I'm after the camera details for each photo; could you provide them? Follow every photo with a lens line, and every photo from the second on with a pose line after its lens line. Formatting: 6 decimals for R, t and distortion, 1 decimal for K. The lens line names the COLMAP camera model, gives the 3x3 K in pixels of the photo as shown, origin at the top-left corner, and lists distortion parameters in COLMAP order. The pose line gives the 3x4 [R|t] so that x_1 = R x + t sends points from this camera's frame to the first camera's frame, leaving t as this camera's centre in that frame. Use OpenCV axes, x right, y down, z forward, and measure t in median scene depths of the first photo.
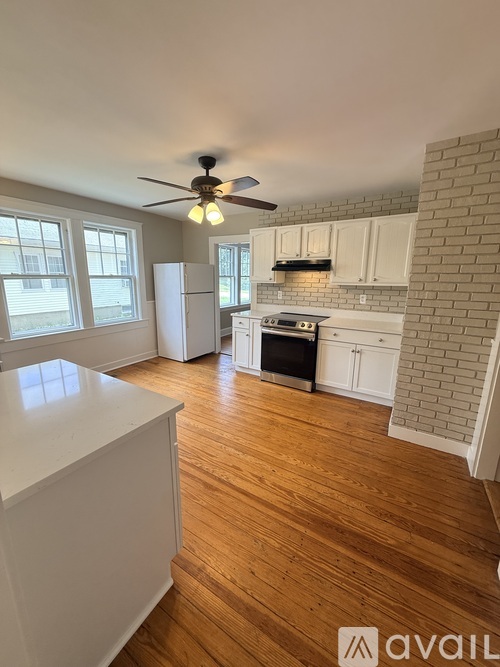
lens RADIAL K [[265.9, 0, 252.5], [0, 265.9, 331.9], [0, 0, 1]] dist [-0.002053, -0.000134]
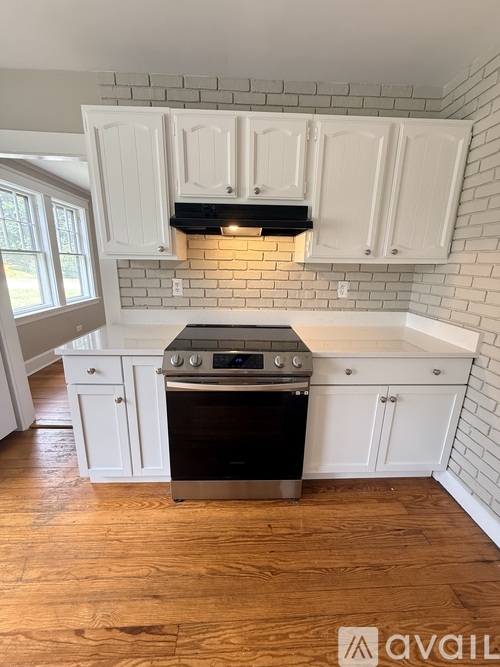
lens RADIAL K [[265.9, 0, 249.9], [0, 265.9, 331.4], [0, 0, 1]] dist [-0.002053, -0.000134]
pose [[0.833588, -0.130571, 0.536734, -0.057316], [0.105758, 0.991412, 0.076931, -0.098544], [-0.542169, -0.007365, 0.840237, 0.629662]]
